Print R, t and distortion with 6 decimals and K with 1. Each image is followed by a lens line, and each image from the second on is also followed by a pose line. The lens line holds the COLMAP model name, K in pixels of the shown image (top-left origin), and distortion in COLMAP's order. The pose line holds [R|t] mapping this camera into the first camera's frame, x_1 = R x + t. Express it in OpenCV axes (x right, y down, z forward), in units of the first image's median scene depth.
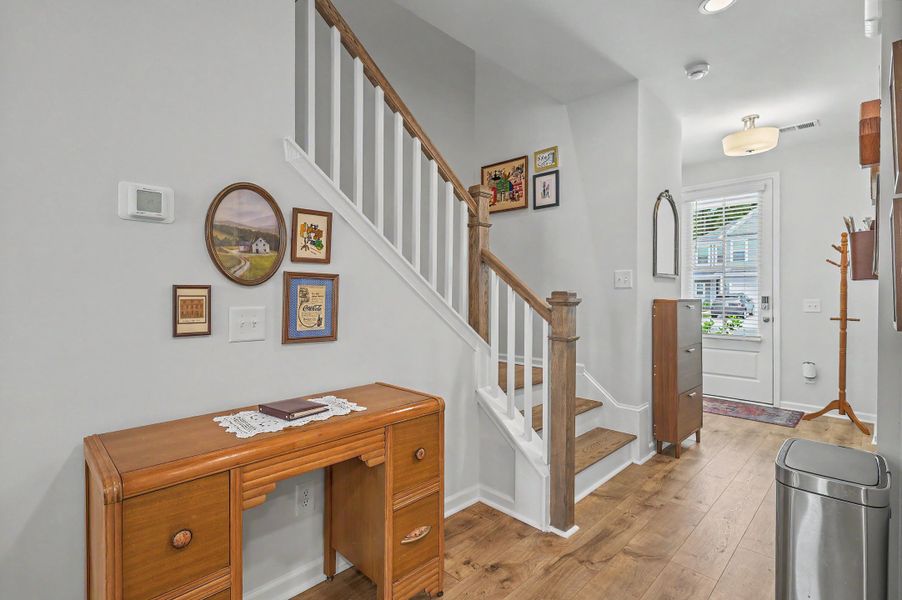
lens RADIAL K [[423.7, 0, 451.1], [0, 423.7, 294.3], [0, 0, 1]] dist [0.001175, 0.000660]
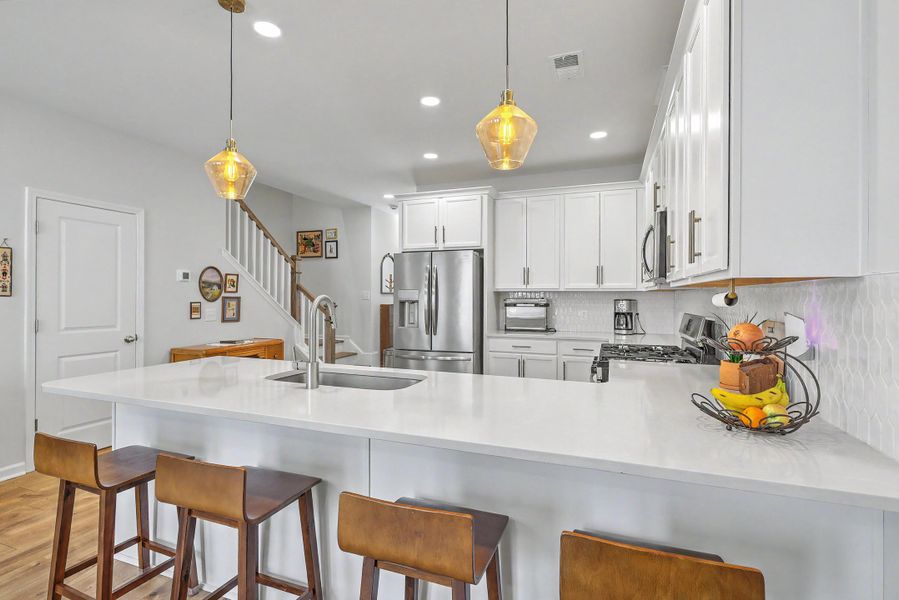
lens RADIAL K [[427.9, 0, 449.2], [0, 427.9, 292.7], [0, 0, 1]] dist [0.000586, 0.000066]
pose [[0.914946, 0.002102, 0.403571, -0.112112], [0.002694, 0.999932, -0.011317, -0.028320], [-0.403567, 0.011442, 0.914879, -1.483738]]
